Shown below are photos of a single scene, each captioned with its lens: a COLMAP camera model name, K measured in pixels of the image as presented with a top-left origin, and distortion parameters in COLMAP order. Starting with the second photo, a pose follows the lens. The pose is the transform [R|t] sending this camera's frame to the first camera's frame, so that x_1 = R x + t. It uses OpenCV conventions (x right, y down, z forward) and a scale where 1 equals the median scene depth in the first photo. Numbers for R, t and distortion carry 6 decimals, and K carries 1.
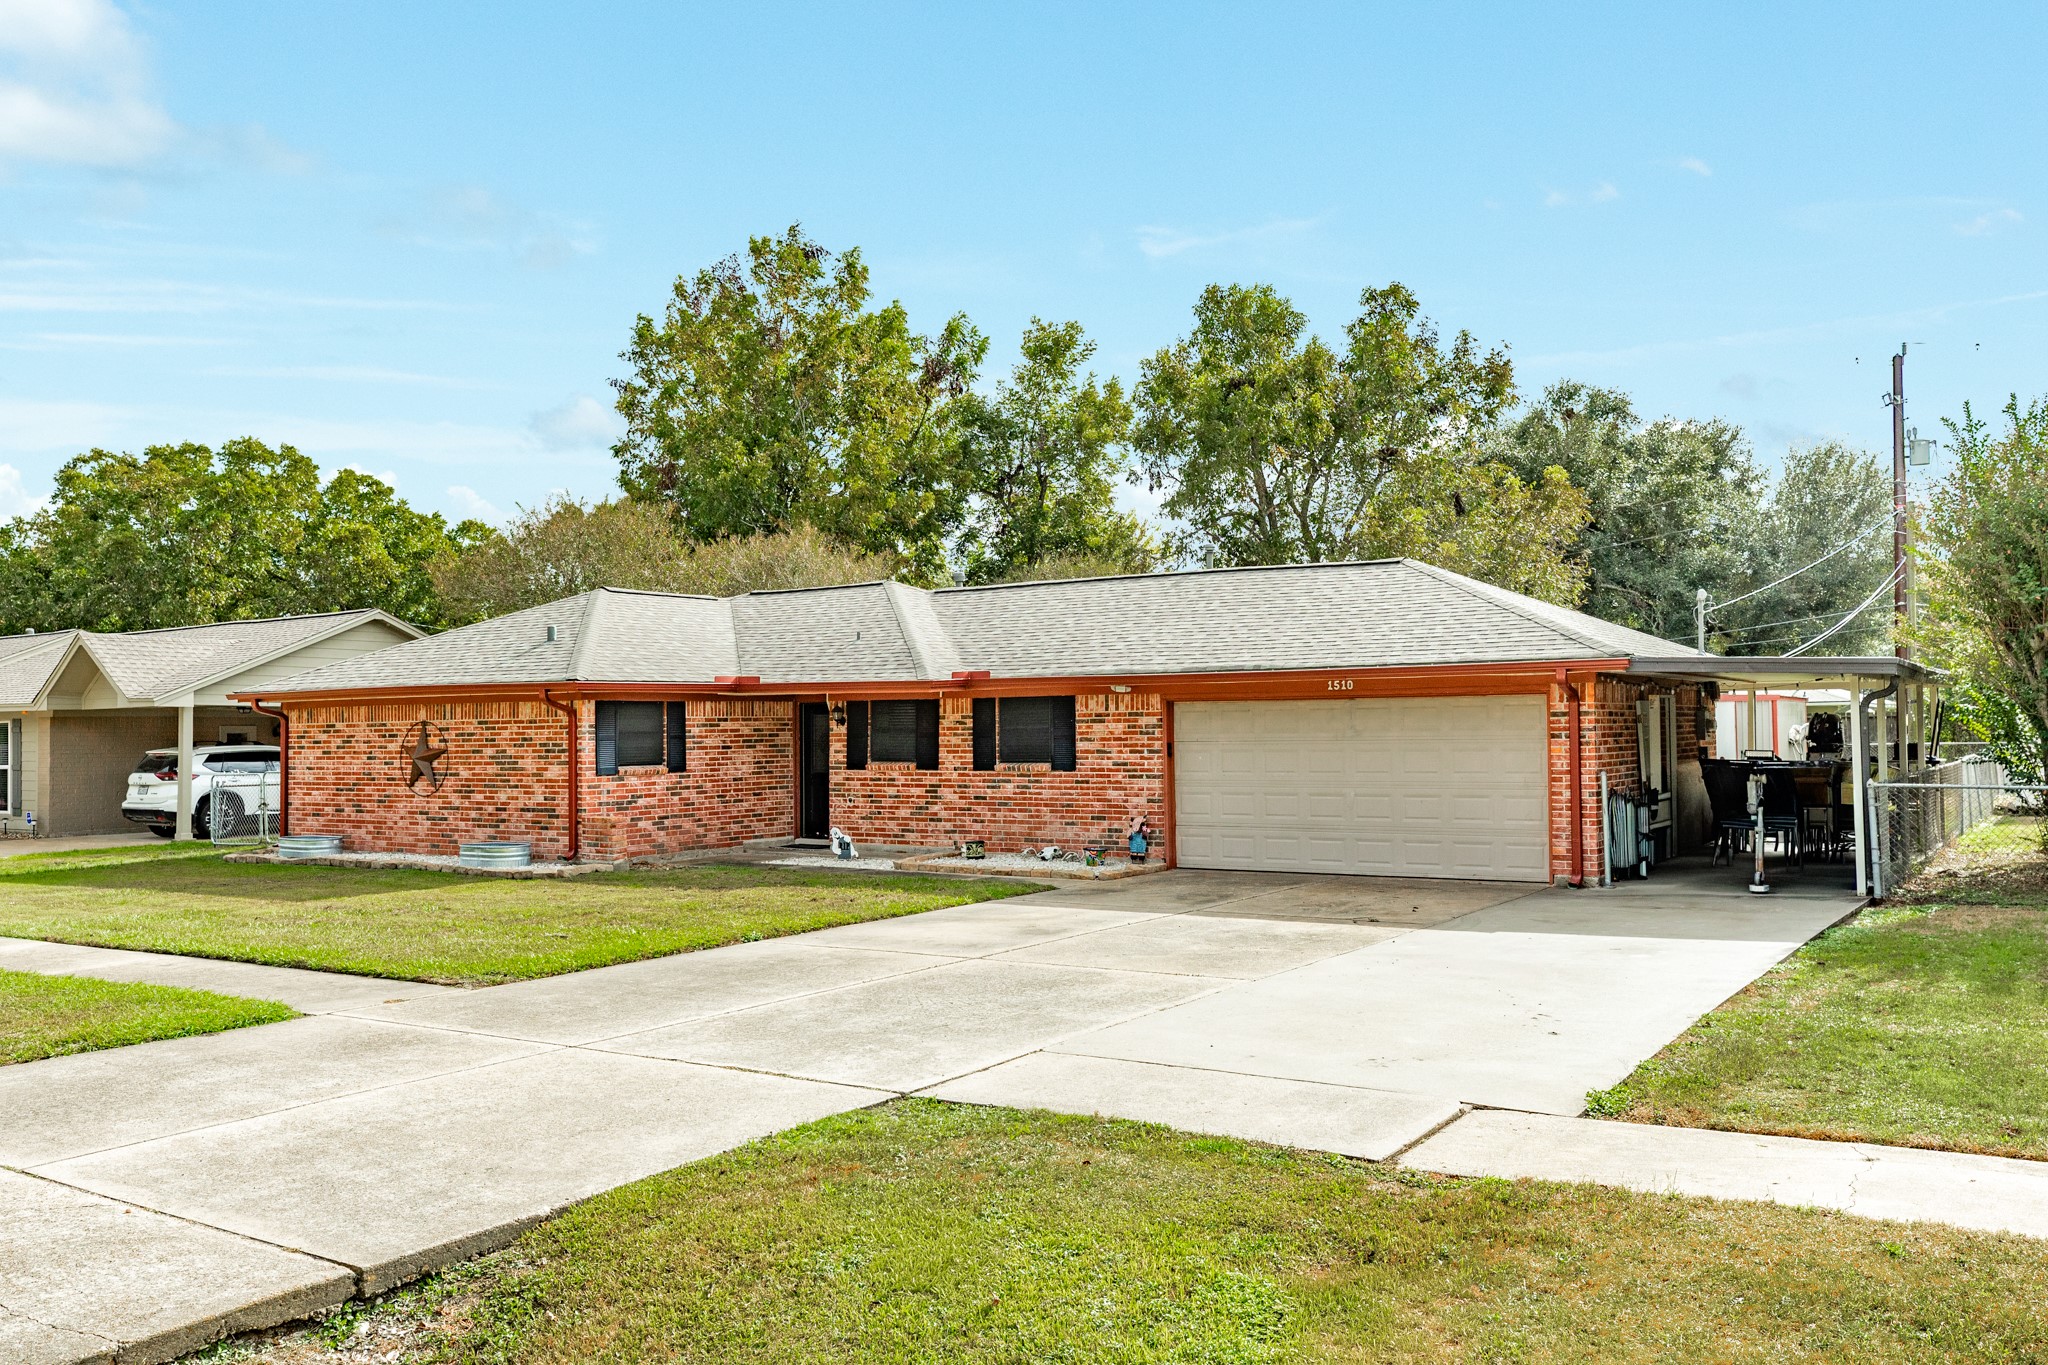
lens RADIAL K [[1640.2, 0, 1024.0], [0, 1640.2, 682.5], [0, 0, 1]] dist [-0.004571, -0.001394]
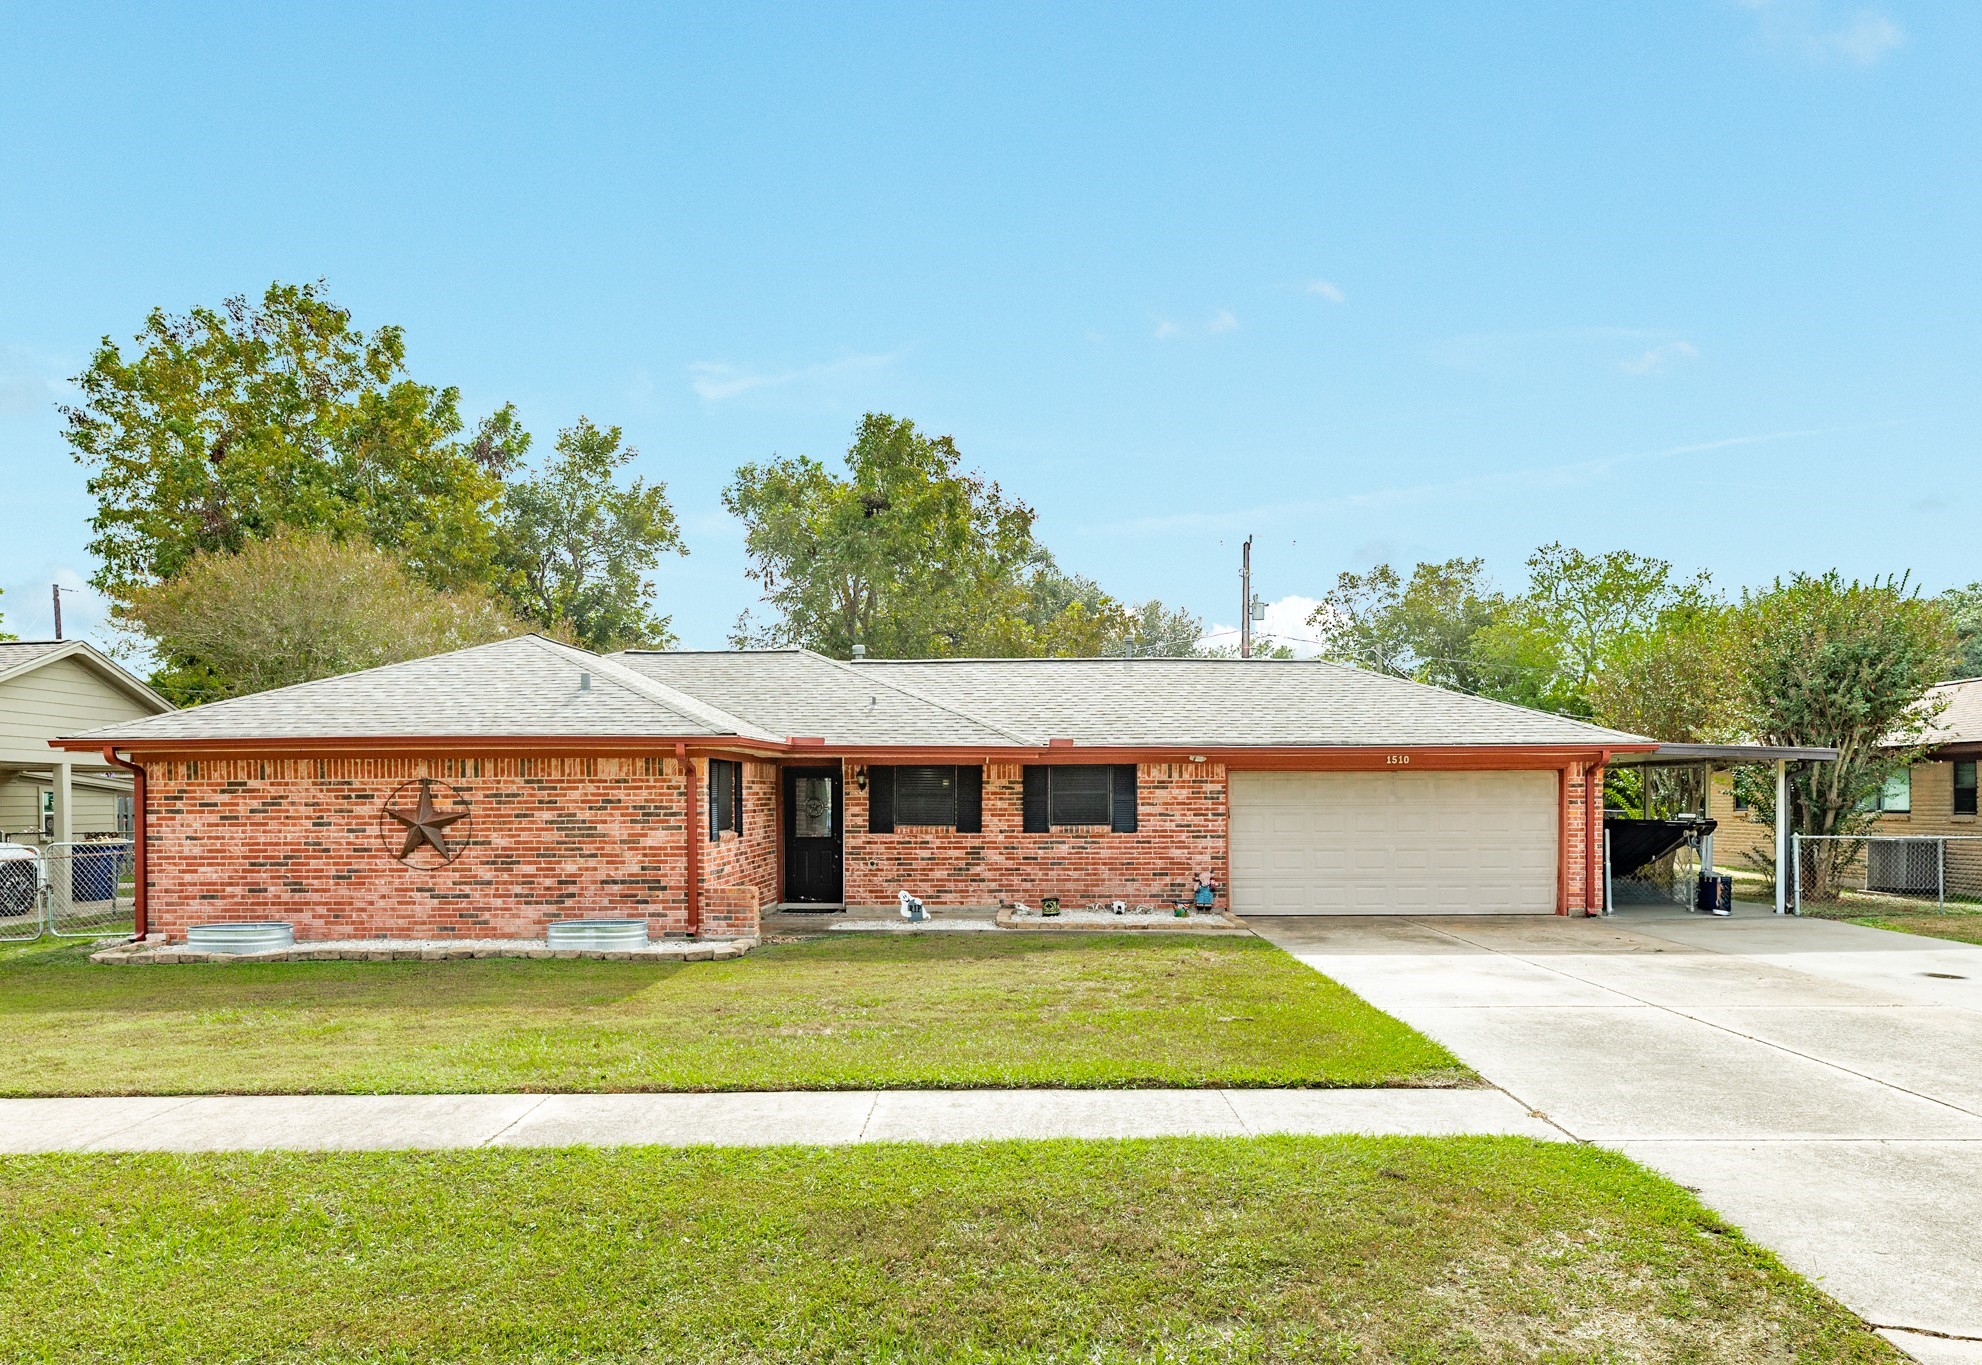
lens RADIAL K [[1282.8, 0, 991.8], [0, 1282.8, 775.8], [0, 0, 1]] dist [0.011554, 0.002873]
pose [[0.842438, 0.015841, 0.538560, -0.493206], [-0.020358, 0.999790, 0.002438, 0.014924], [-0.538408, -0.013018, 0.842583, 0.307675]]
